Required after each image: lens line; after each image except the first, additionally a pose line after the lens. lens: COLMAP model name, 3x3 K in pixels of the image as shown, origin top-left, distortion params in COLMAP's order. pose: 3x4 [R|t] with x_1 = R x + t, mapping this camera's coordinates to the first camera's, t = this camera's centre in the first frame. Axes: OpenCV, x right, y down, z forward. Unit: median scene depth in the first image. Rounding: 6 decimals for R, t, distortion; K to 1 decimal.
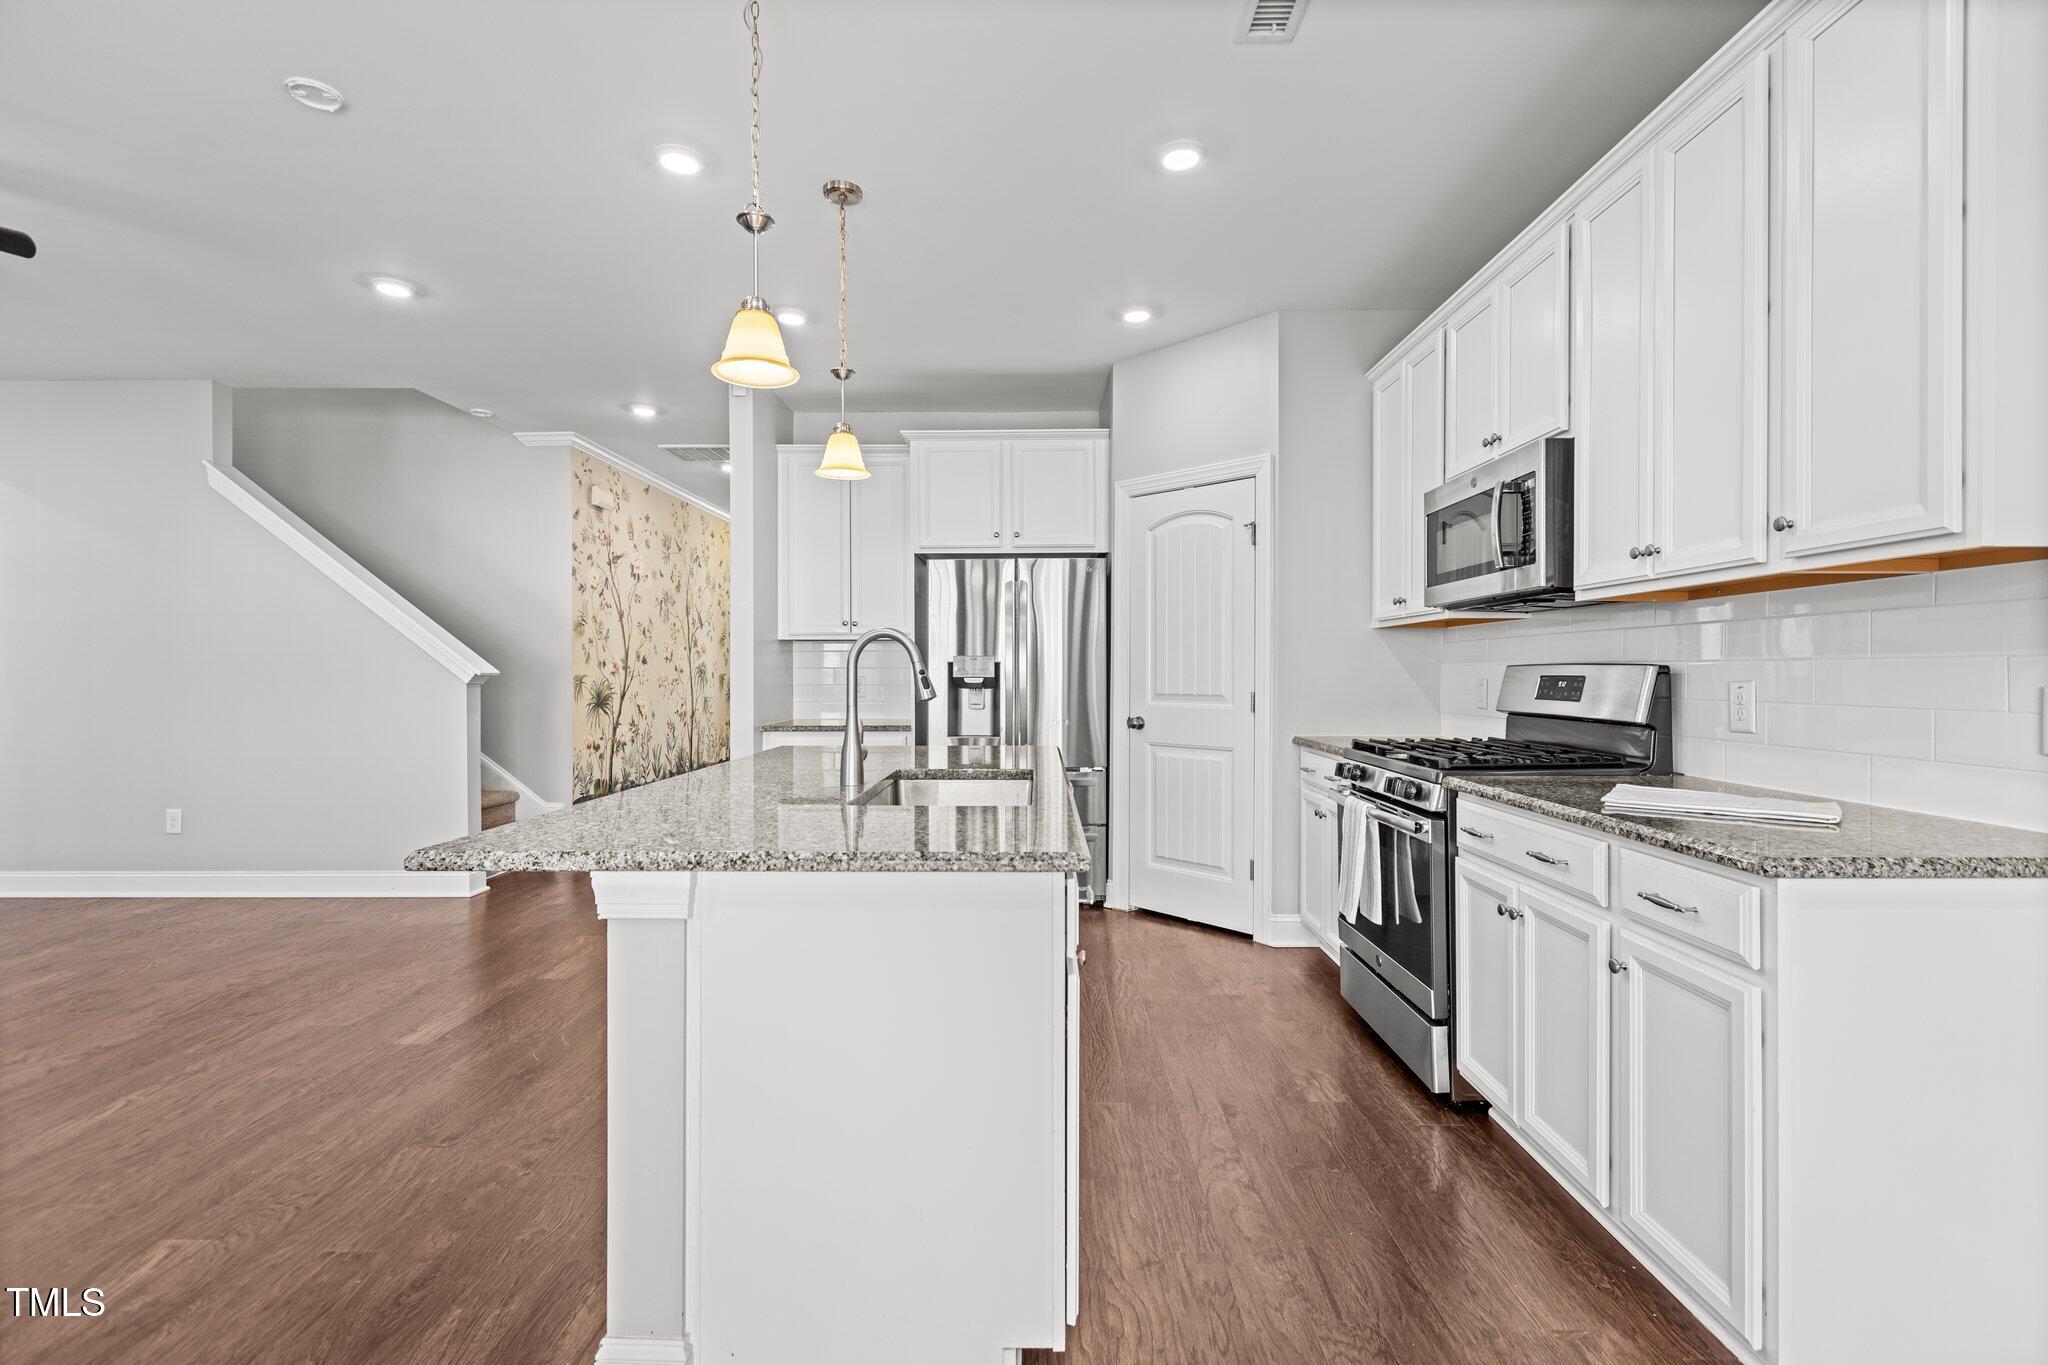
lens RADIAL K [[920.7, 0, 1021.2], [0, 920.7, 676.1], [0, 0, 1]] dist [0.005664, 0.000417]
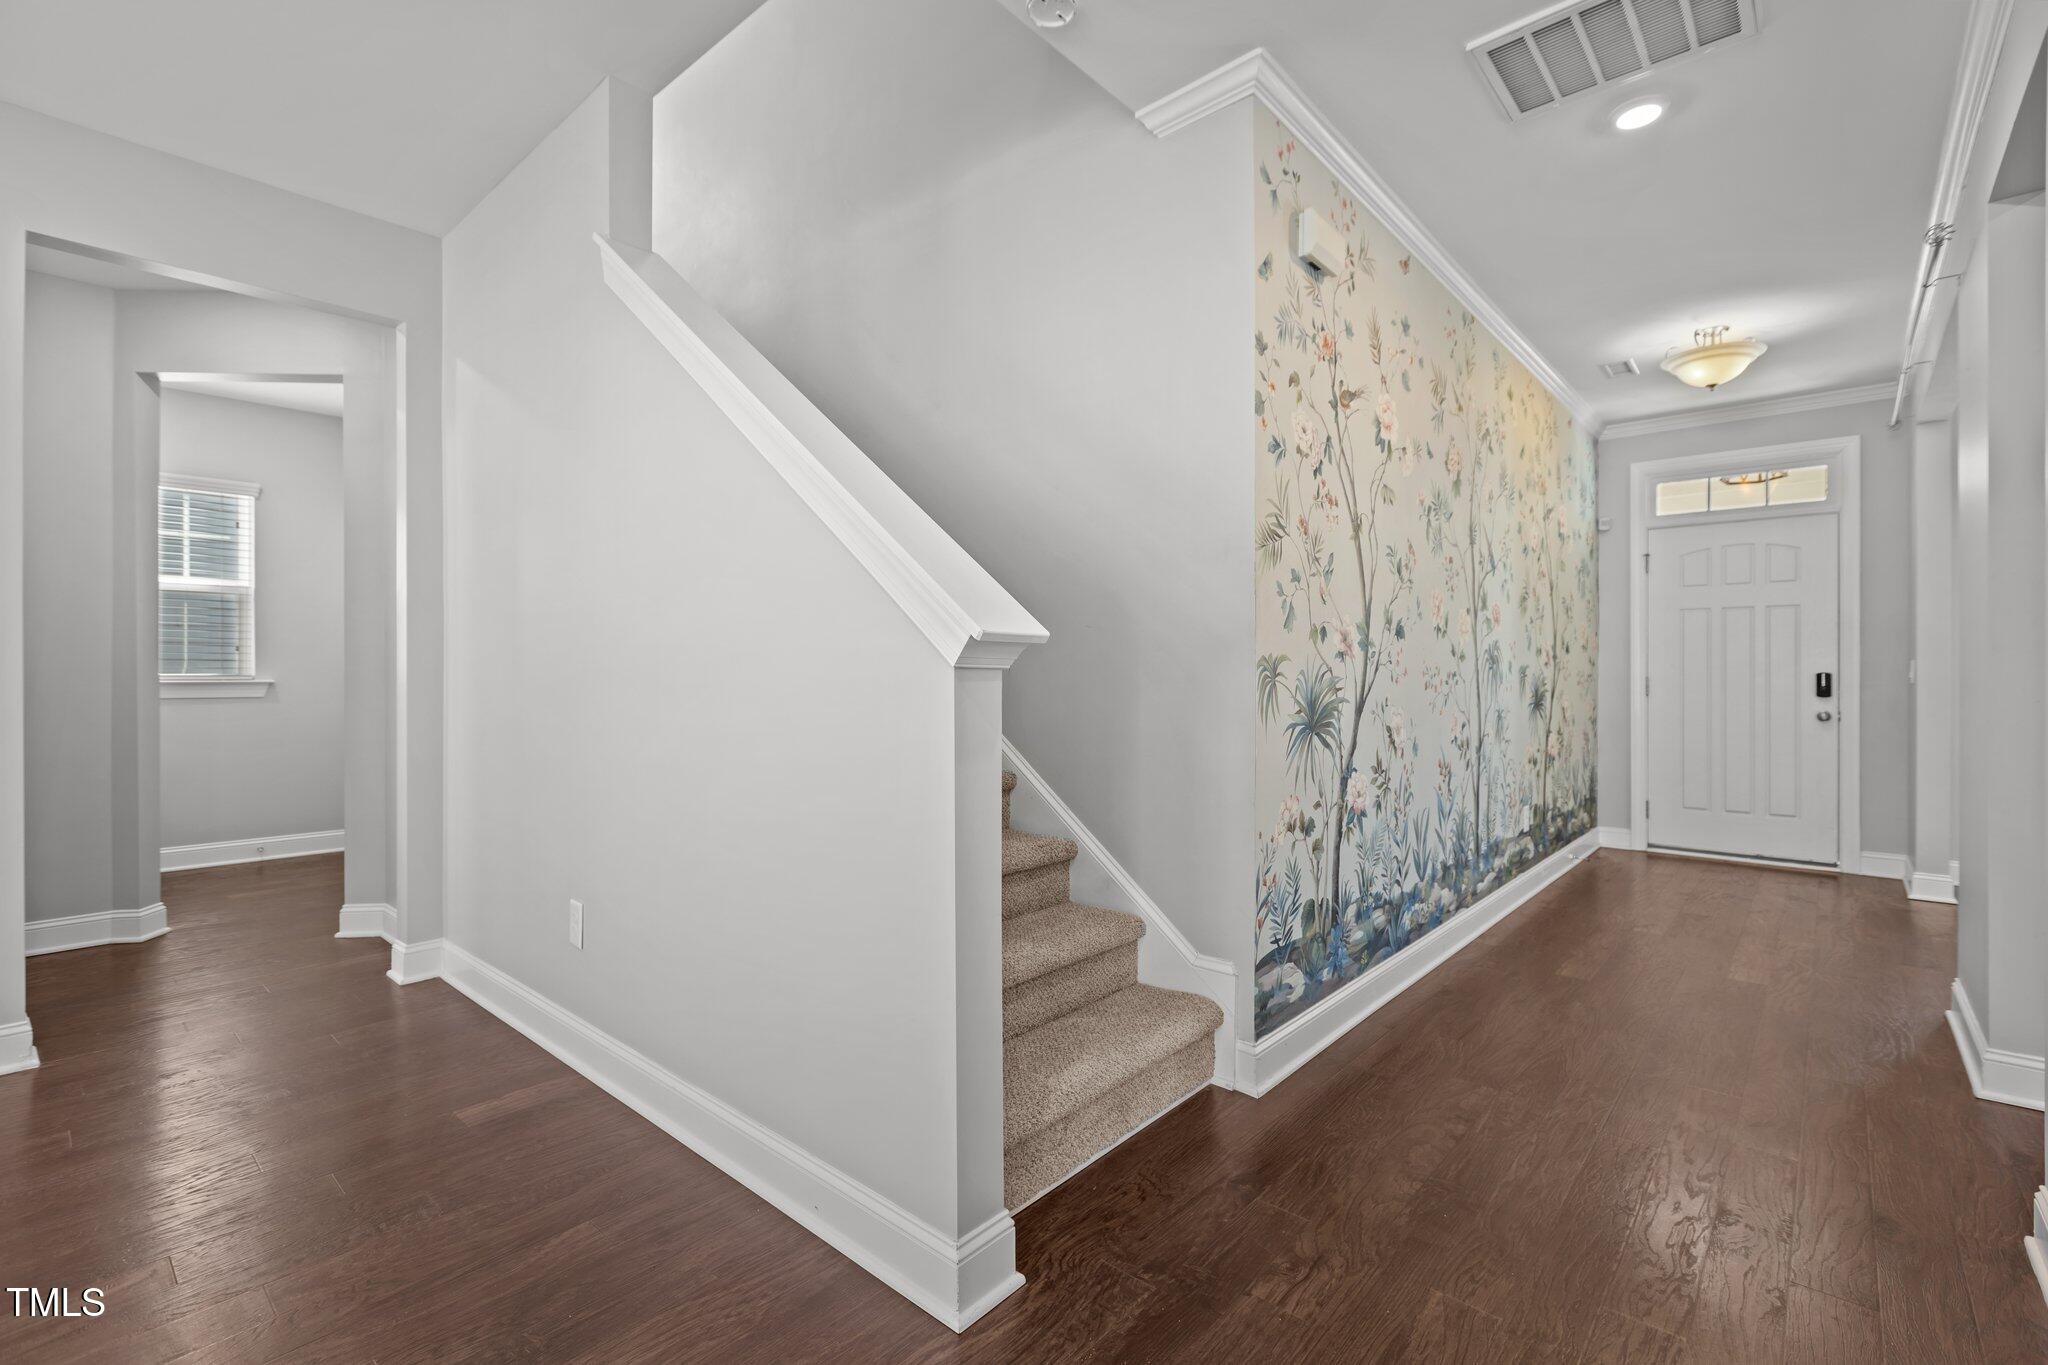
lens RADIAL K [[920.7, 0, 1023.1], [0, 920.7, 676.3], [0, 0, 1]] dist [0.005664, 0.000417]
pose [[0.763290, -0.000165, -0.646056, -0.269740], [-0.003674, 0.999983, -0.004596, 0.009502], [0.646046, 0.005882, 0.763276, 0.556592]]
